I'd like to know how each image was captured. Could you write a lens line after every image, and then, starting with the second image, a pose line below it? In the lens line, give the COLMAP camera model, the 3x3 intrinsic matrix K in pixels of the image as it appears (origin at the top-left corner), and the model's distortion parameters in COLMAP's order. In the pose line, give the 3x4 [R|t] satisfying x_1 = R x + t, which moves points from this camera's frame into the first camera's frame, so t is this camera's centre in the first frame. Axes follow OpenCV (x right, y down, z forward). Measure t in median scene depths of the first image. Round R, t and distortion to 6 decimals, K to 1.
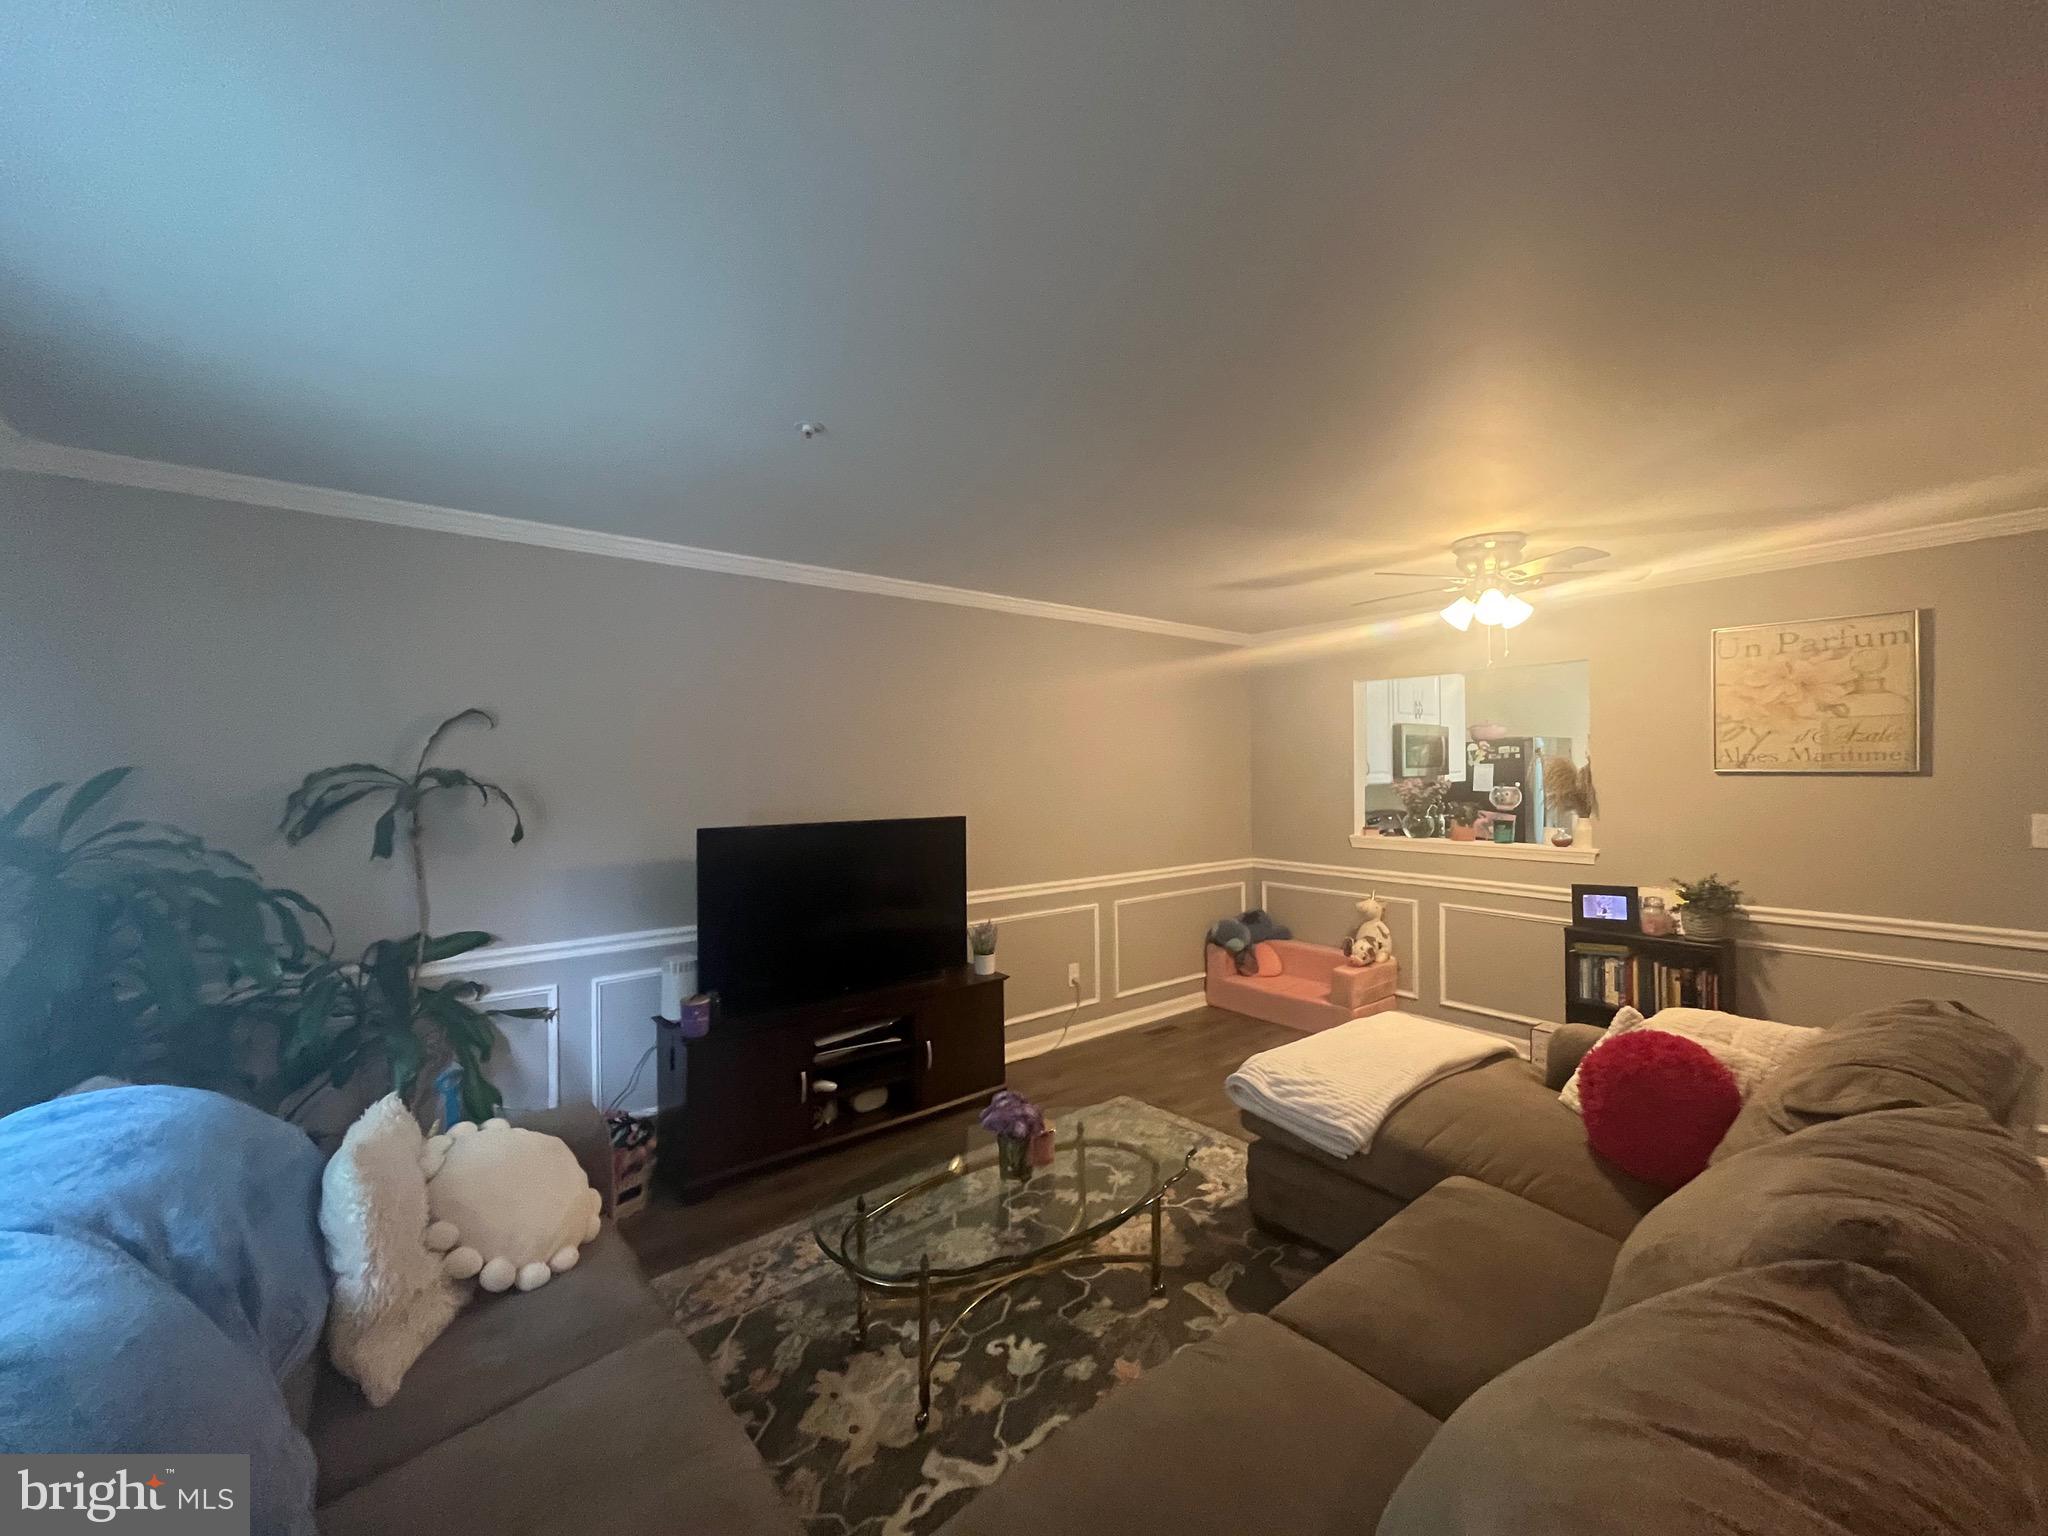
lens RADIAL K [[825.9, 0, 1024.0], [0, 825.9, 768.0], [0, 0, 1]] dist [-0.004571, -0.000019]
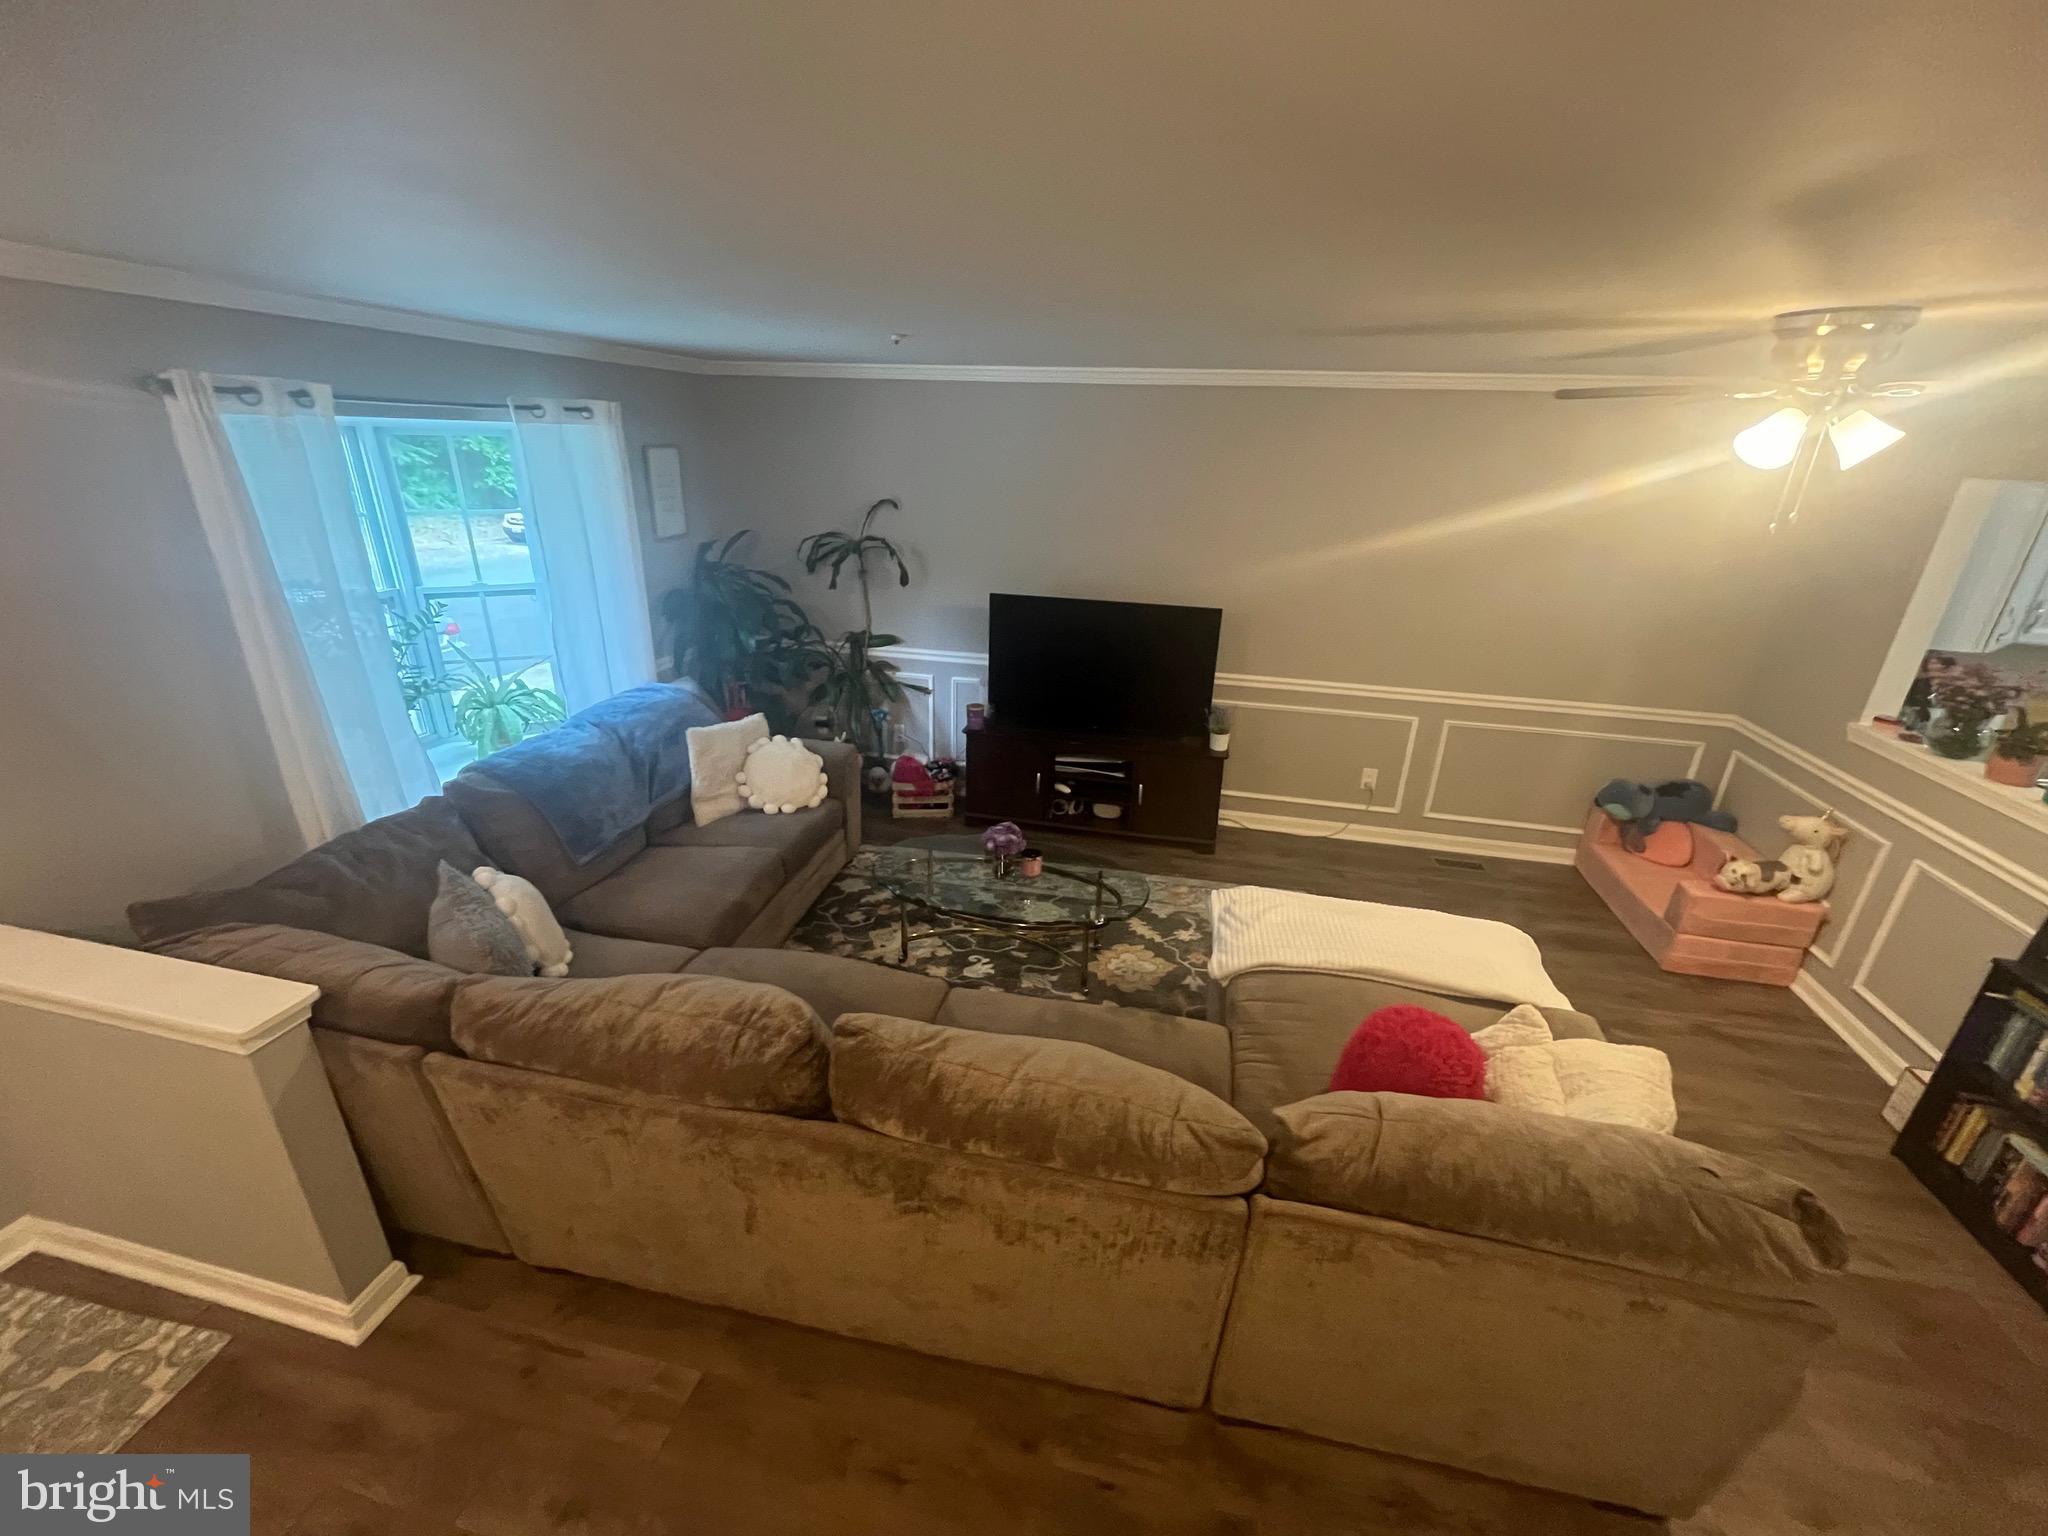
lens RADIAL K [[825.9, 0, 1024.0], [0, 825.9, 768.0], [0, 0, 1]] dist [-0.004571, -0.000019]
pose [[0.632273, 0.312838, -0.708775, 0.695135], [-0.032764, 0.924828, 0.378972, -0.175872], [0.774052, -0.216391, 0.594994, 0.118073]]
